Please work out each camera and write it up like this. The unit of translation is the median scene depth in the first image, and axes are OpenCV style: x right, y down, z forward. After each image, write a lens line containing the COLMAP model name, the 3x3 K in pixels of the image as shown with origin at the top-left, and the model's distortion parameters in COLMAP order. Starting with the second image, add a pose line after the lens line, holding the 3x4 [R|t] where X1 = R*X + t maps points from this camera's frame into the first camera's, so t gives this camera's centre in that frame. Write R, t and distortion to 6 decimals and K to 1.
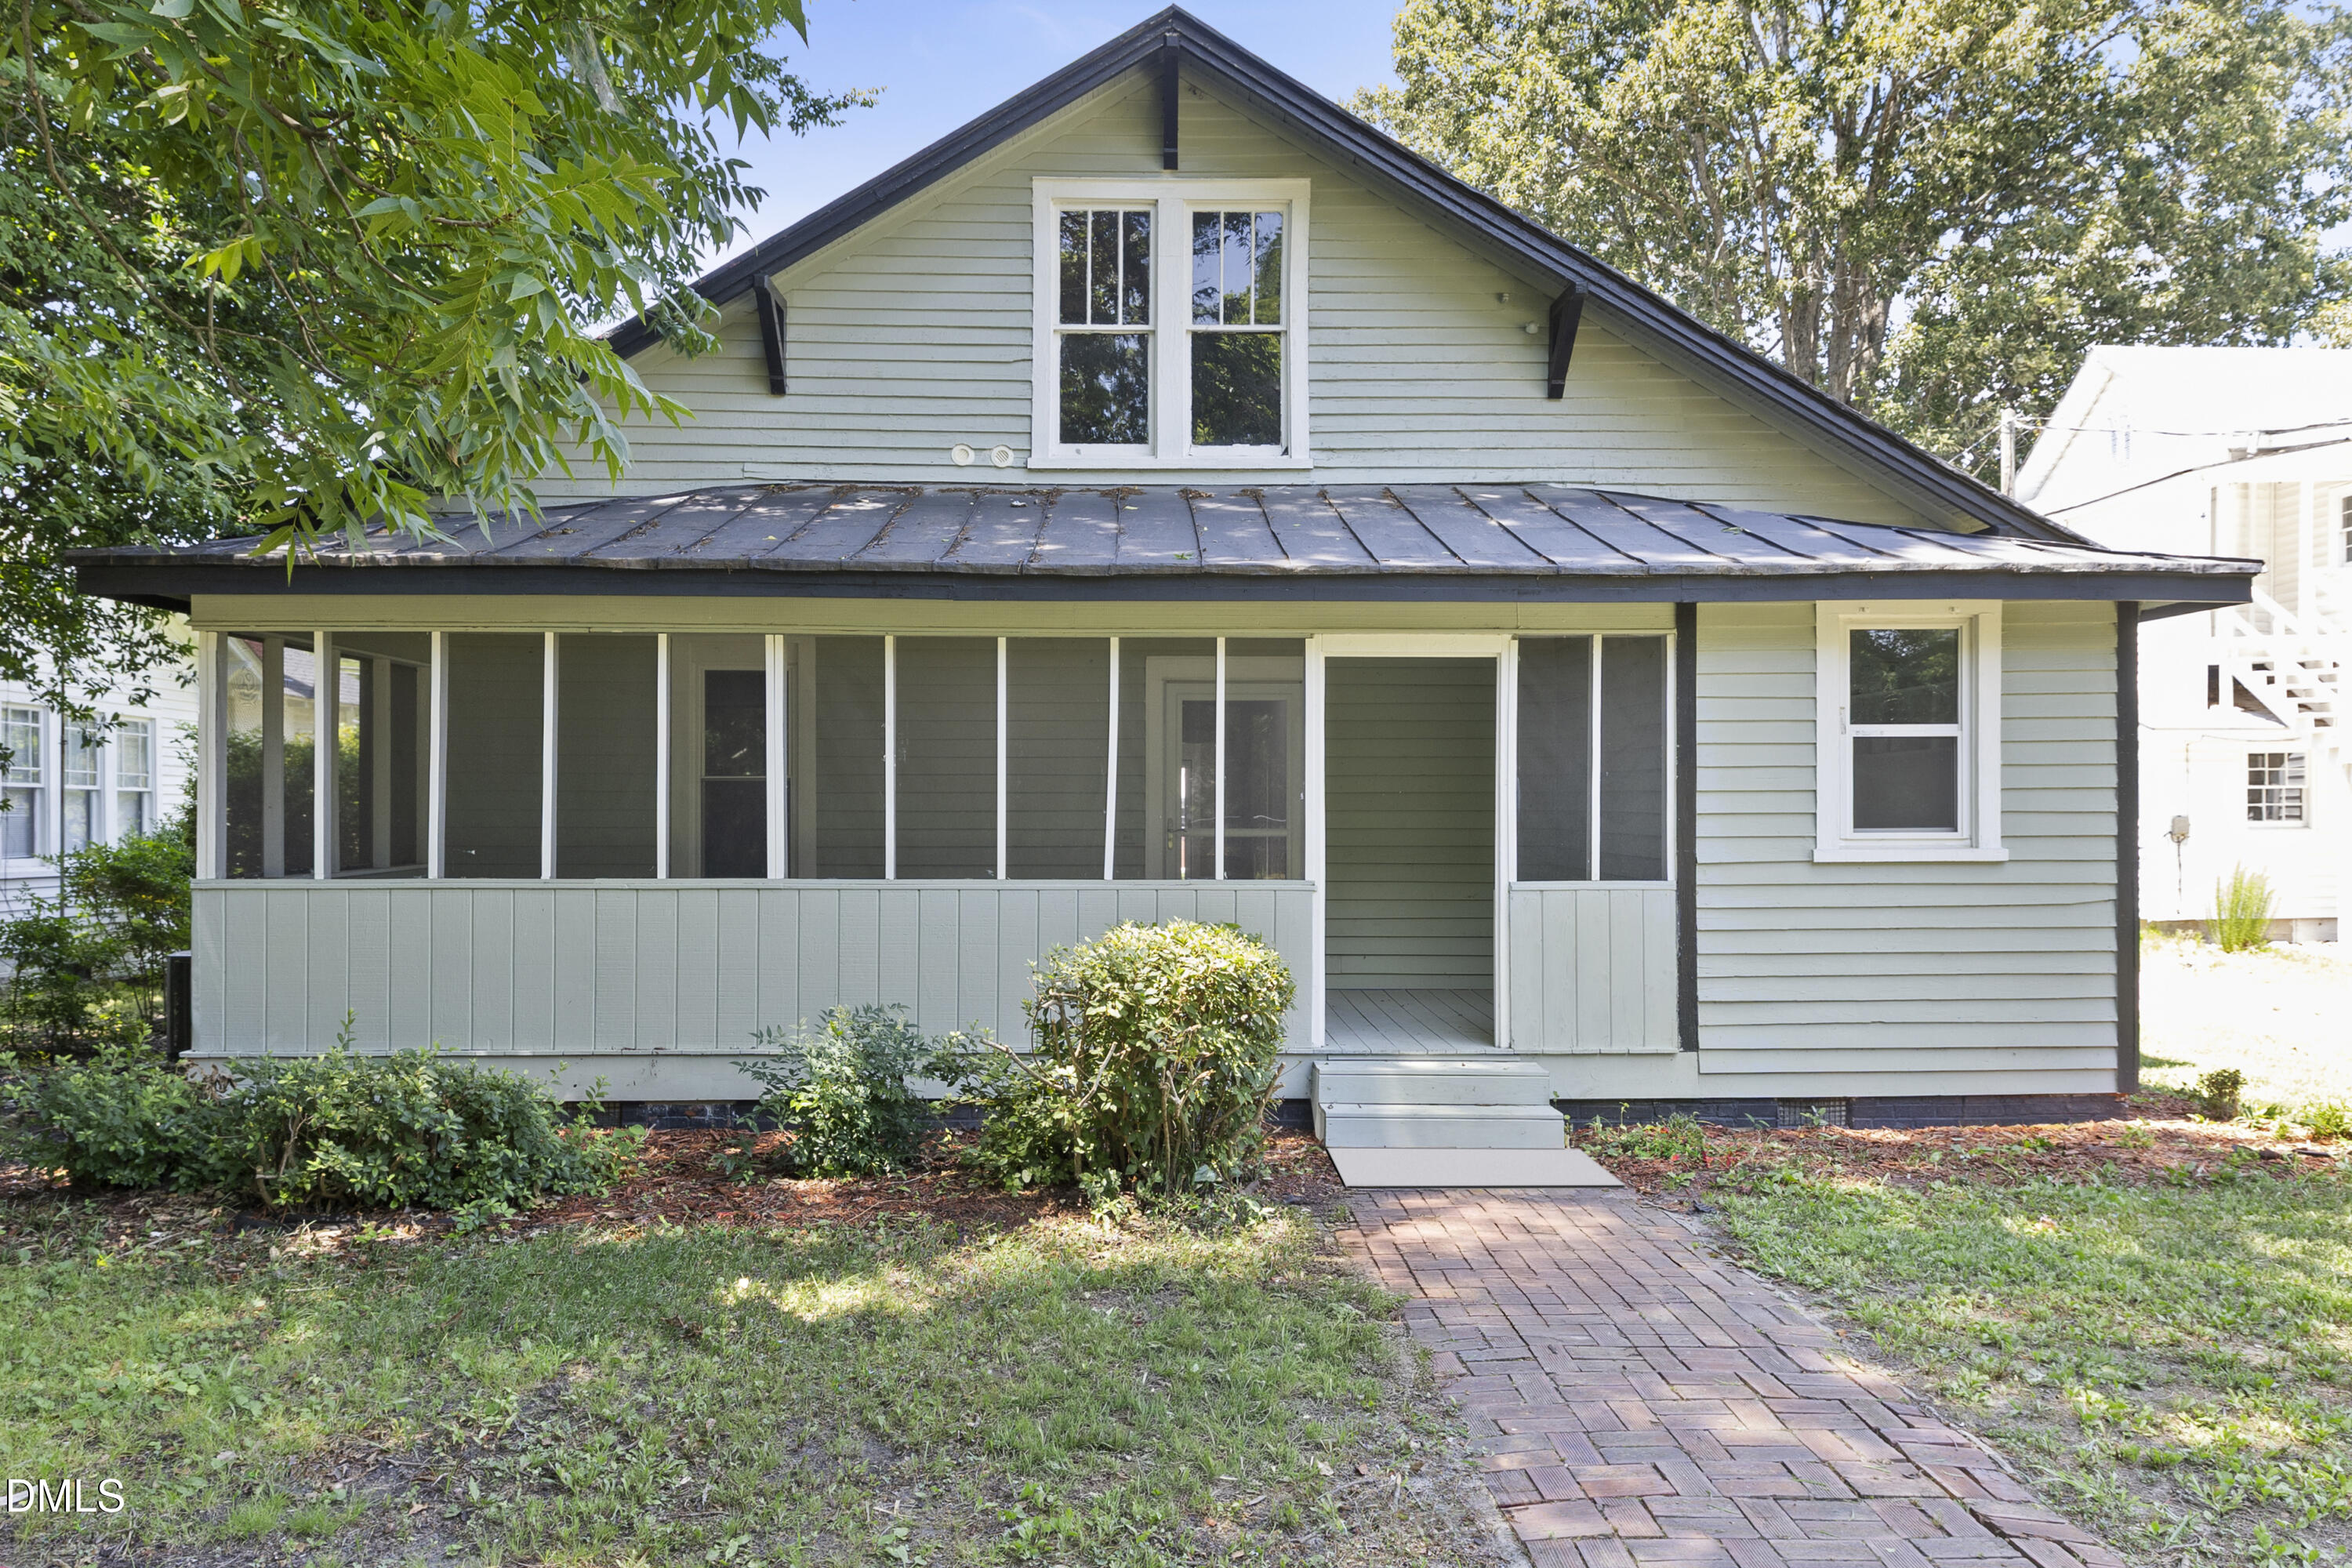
lens RADIAL K [[1652.1, 0, 1175.2], [0, 1652.1, 857.6], [0, 0, 1]] dist [0.055501, -0.005263]
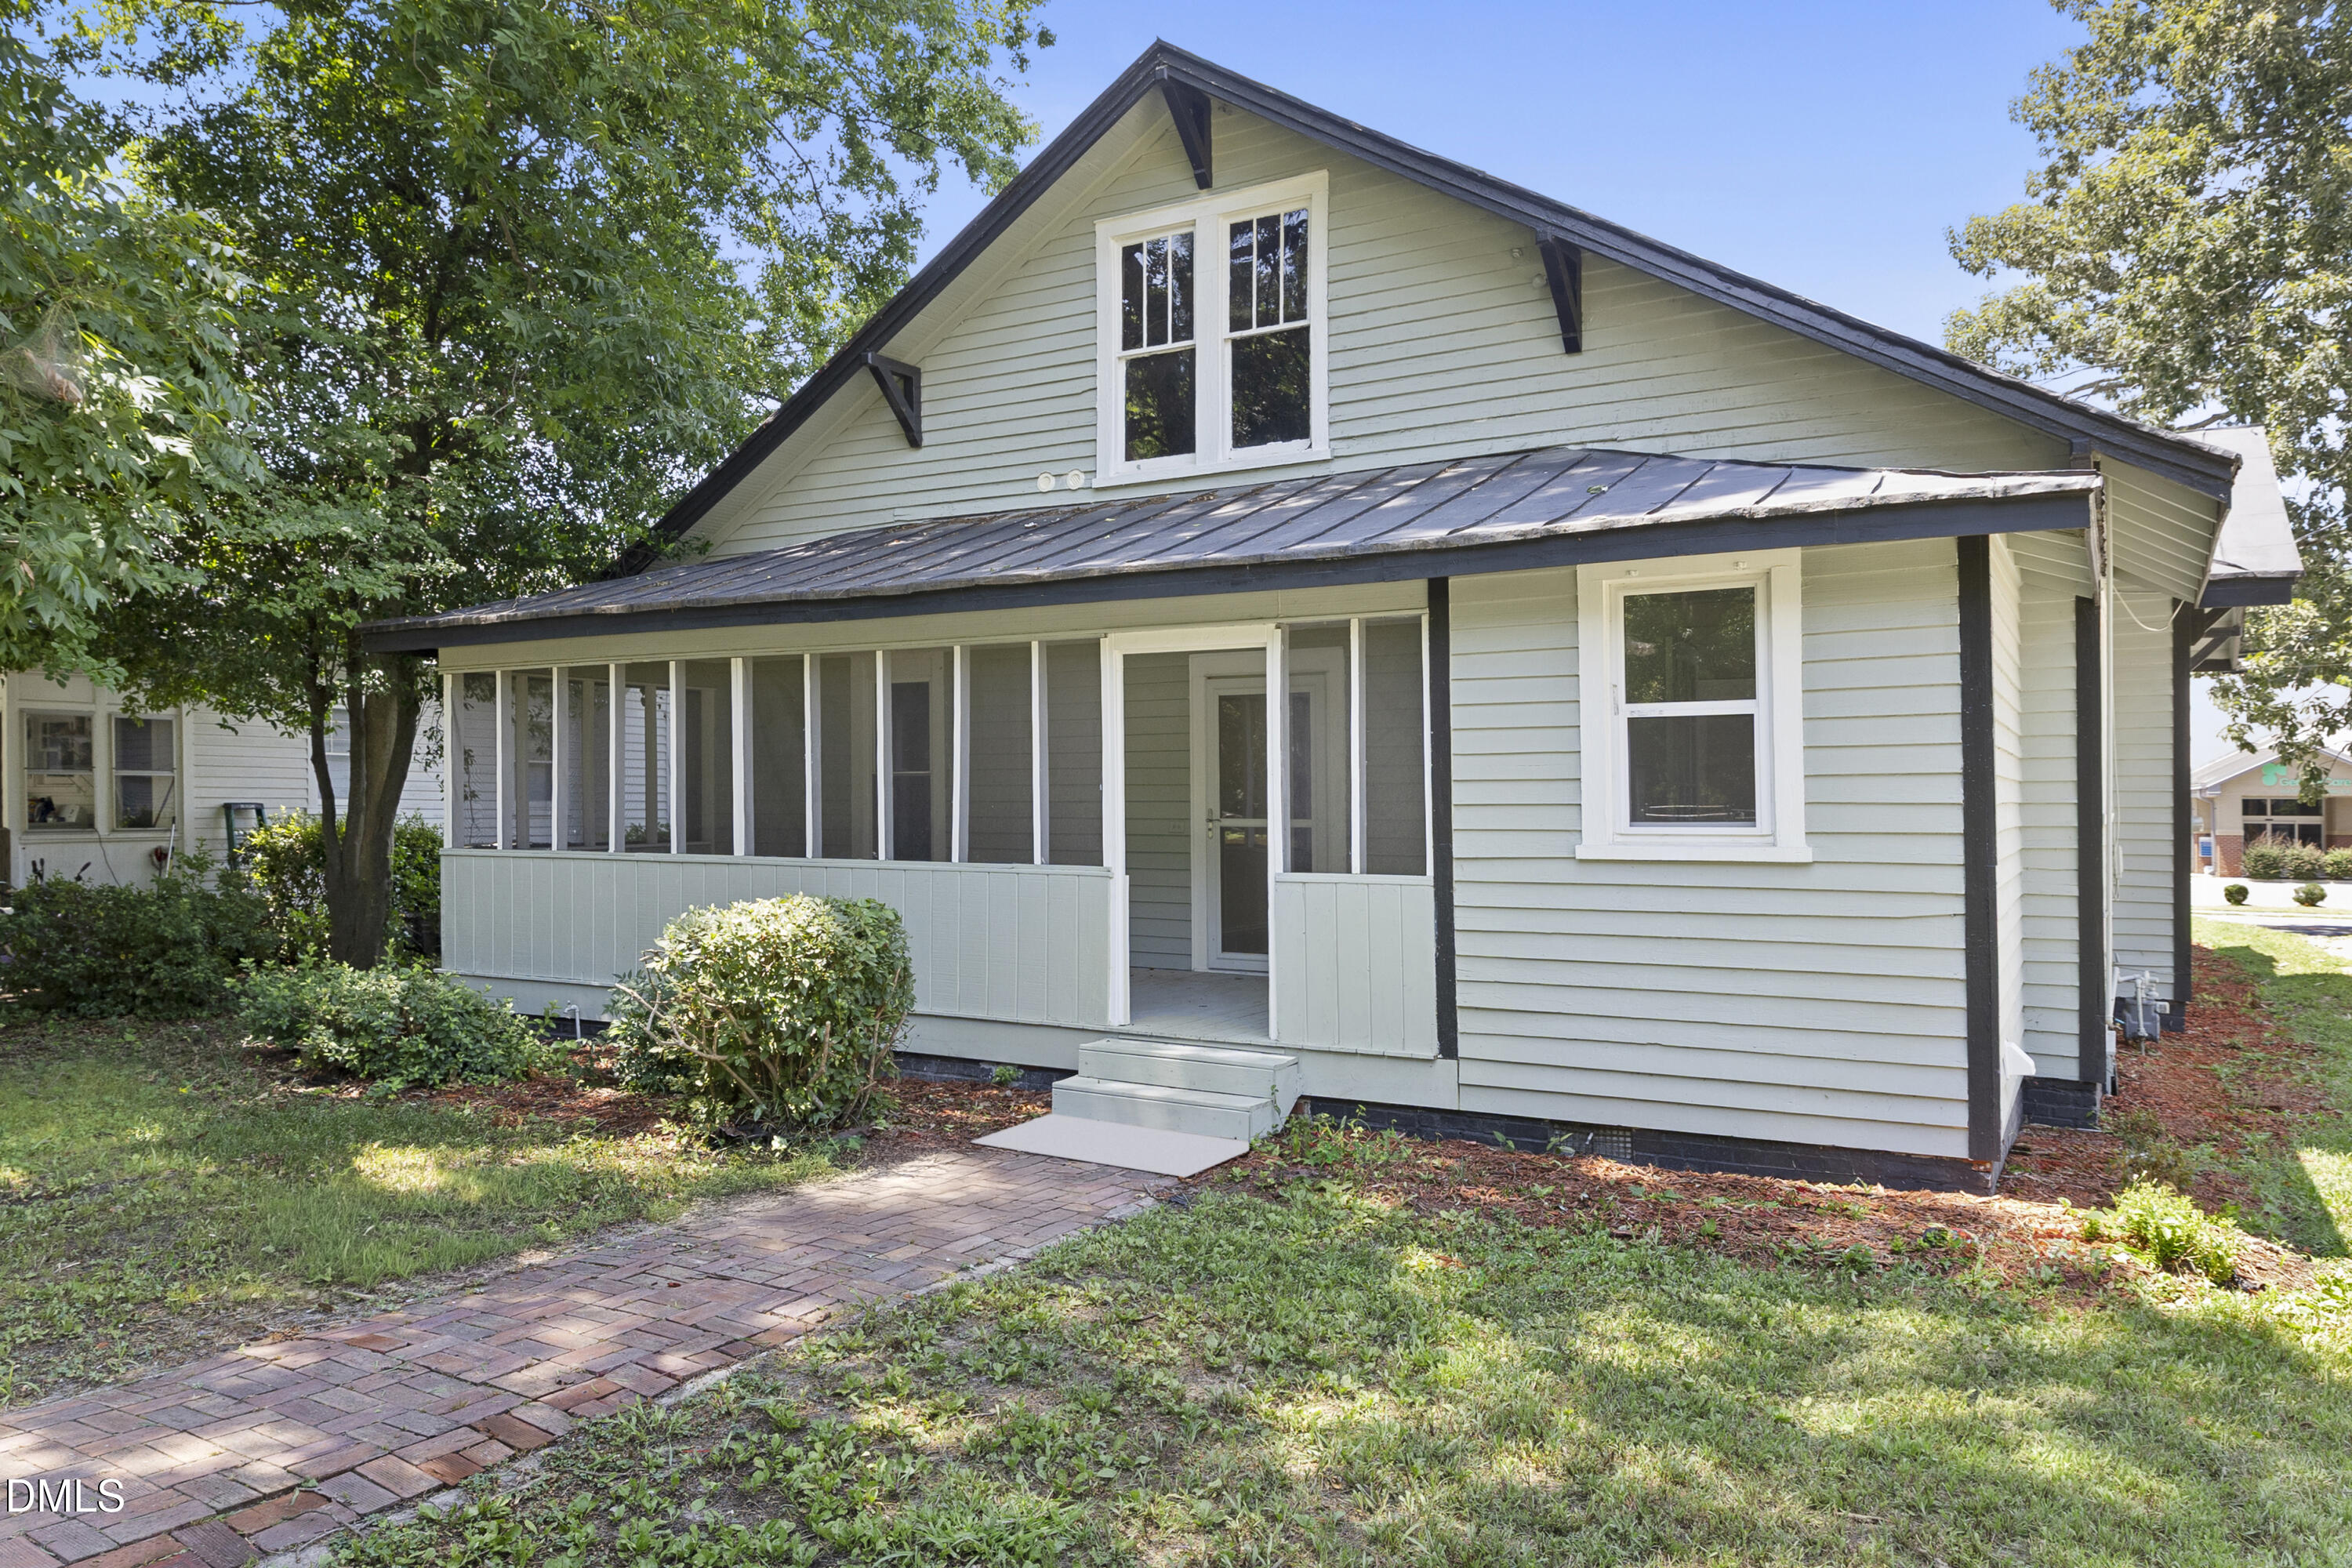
lens RADIAL K [[1652.1, 0, 1127.5], [0, 1652.1, 851.2], [0, 0, 1]] dist [0.055501, -0.005263]
pose [[0.840064, 0.017431, -0.542208, 0.660056], [-0.017640, 0.999833, 0.004811, -0.001394], [0.542201, 0.005523, 0.840231, 0.120938]]
